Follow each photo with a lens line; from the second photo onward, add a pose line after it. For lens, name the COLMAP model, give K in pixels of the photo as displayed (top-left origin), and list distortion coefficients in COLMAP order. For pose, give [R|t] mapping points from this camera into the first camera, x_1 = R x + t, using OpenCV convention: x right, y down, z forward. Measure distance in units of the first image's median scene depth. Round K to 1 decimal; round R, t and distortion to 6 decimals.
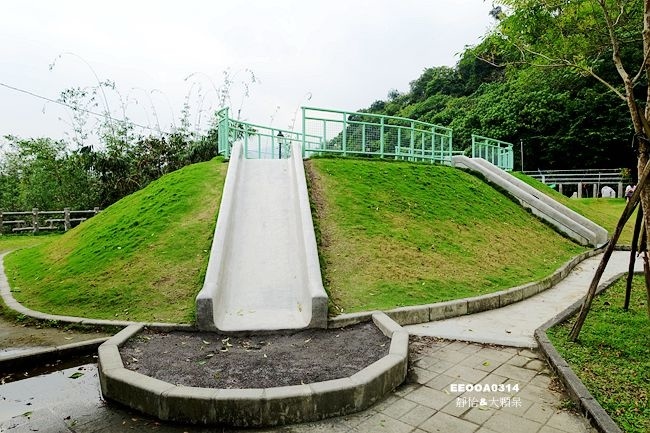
lens RADIAL K [[448.0, 0, 325.0], [0, 448.0, 216.3], [0, 0, 1]] dist [0.000735, 0.002129]
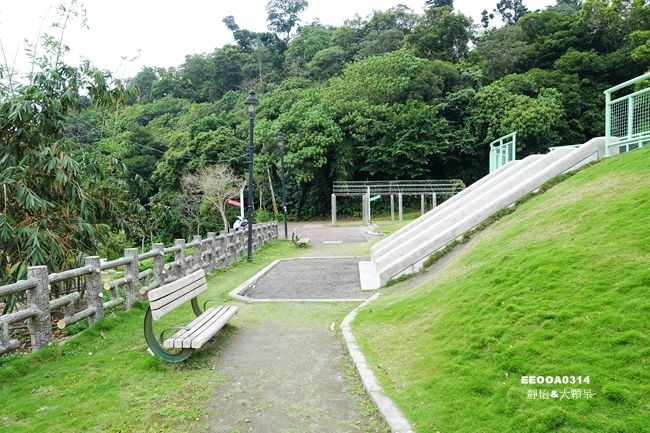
lens RADIAL K [[448.0, 0, 325.2], [0, 448.0, 216.5], [0, 0, 1]] dist [0.000735, 0.002129]
pose [[0.769312, -0.032115, 0.638066, -0.094482], [0.051072, 0.998631, -0.011314, -0.007855], [-0.636829, 0.041291, 0.769899, 0.131225]]
